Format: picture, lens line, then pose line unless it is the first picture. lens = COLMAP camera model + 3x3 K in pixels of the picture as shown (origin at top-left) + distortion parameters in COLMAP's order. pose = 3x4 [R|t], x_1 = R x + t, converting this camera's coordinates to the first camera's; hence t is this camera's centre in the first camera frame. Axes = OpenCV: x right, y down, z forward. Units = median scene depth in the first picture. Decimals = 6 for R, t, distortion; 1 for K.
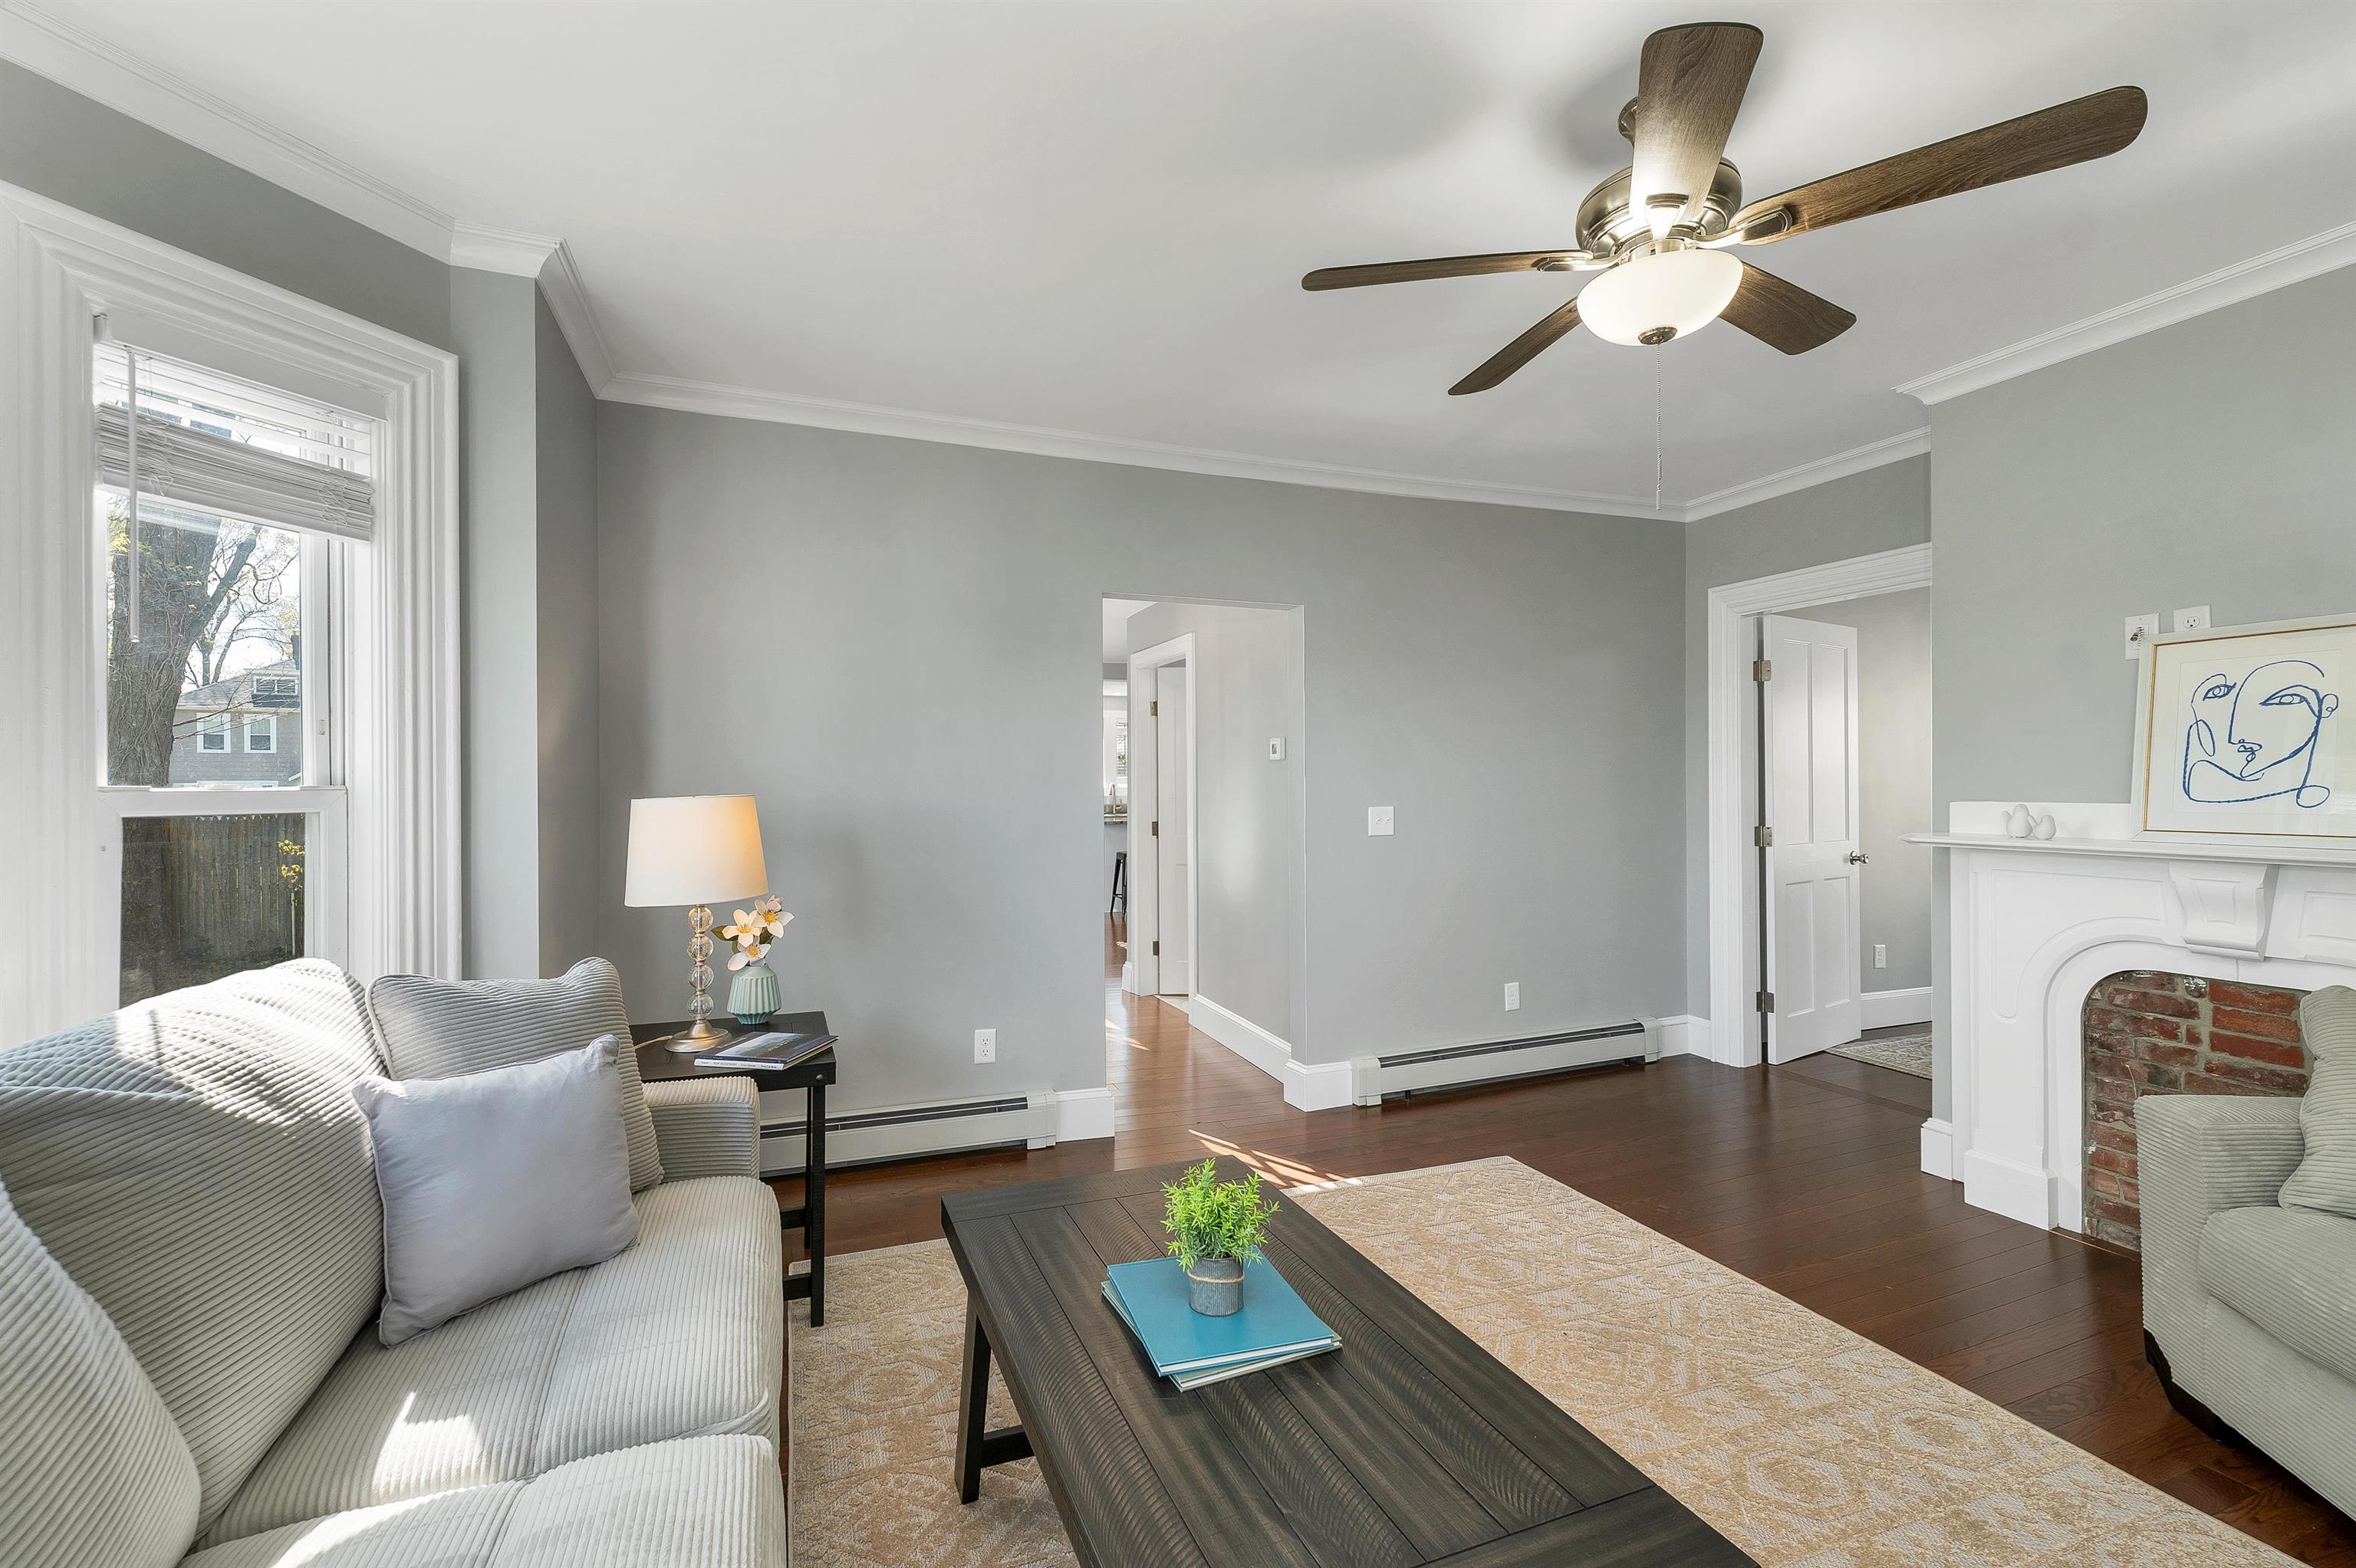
lens RADIAL K [[1003.8, 0, 1171.5], [0, 1003.8, 780.2], [0, 0, 1]] dist [0.019032, -0.012163]
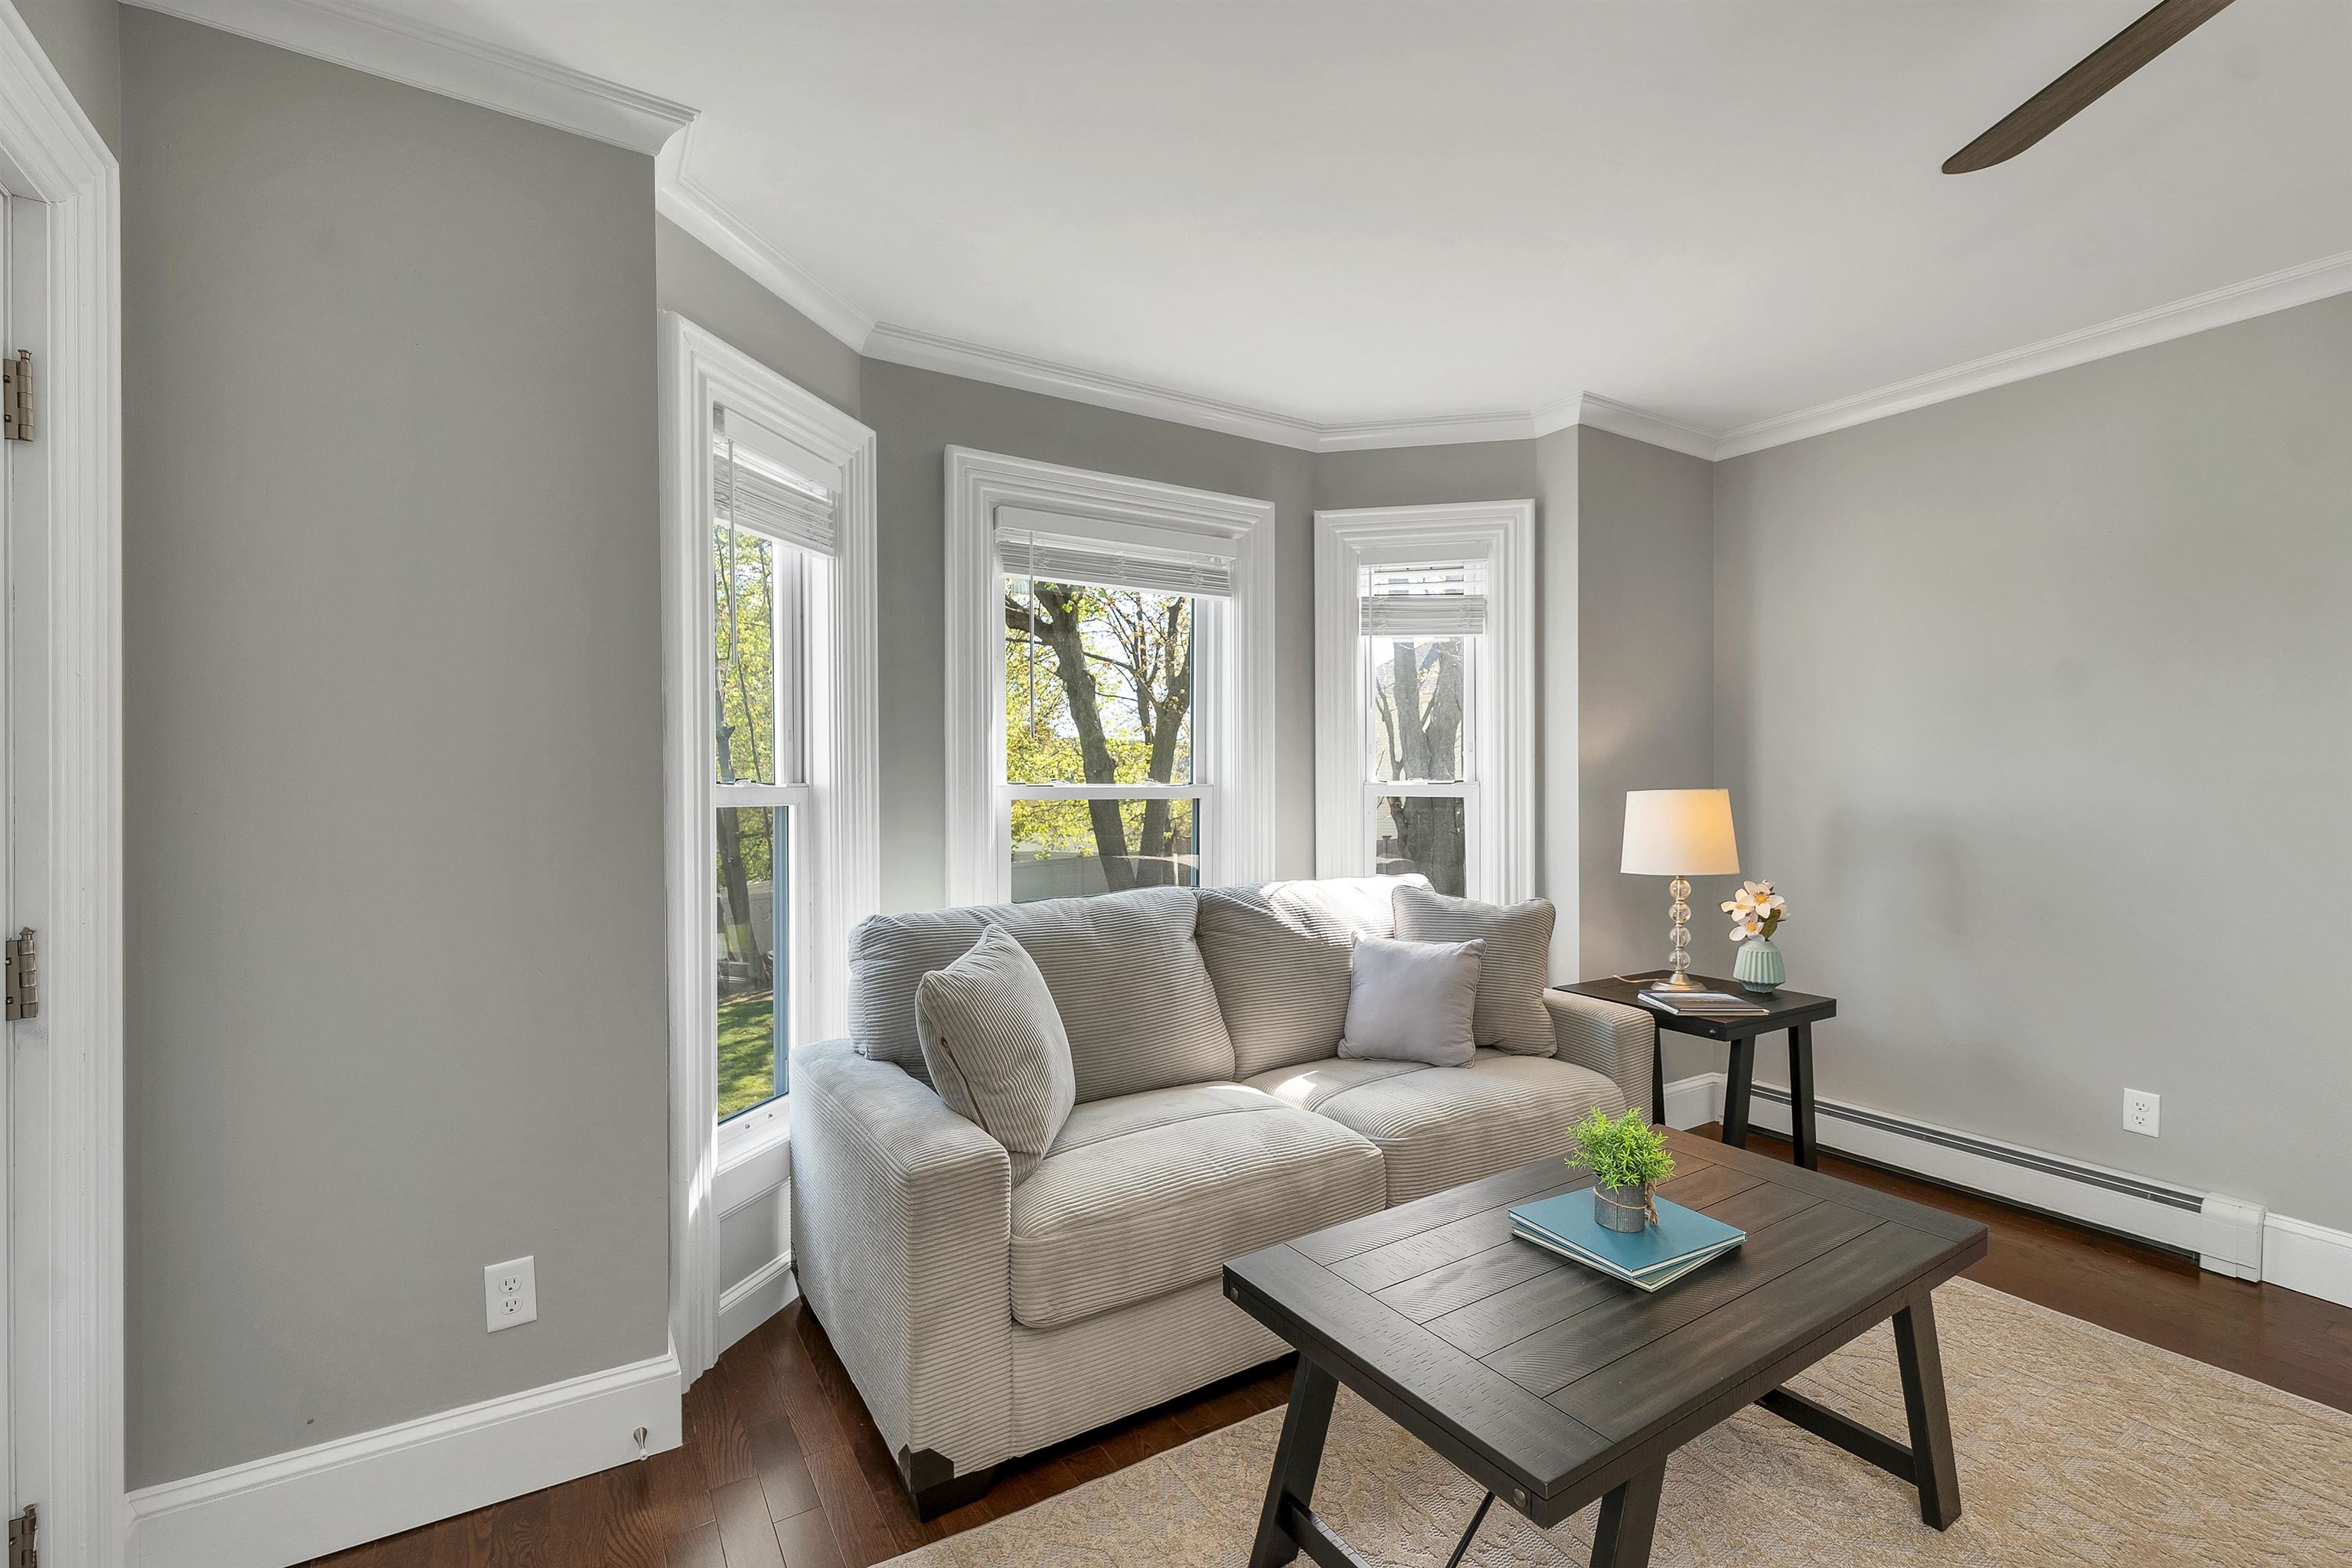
lens RADIAL K [[1026.9, 0, 1172.0], [0, 1026.9, 785.3], [0, 0, 1]] dist [-0.000615, -0.014333]
pose [[0.165595, 0.007625, -0.986164, 0.727581], [0.008011, 0.999927, 0.009077, -0.005971], [0.986161, -0.009403, 0.165522, 0.200518]]
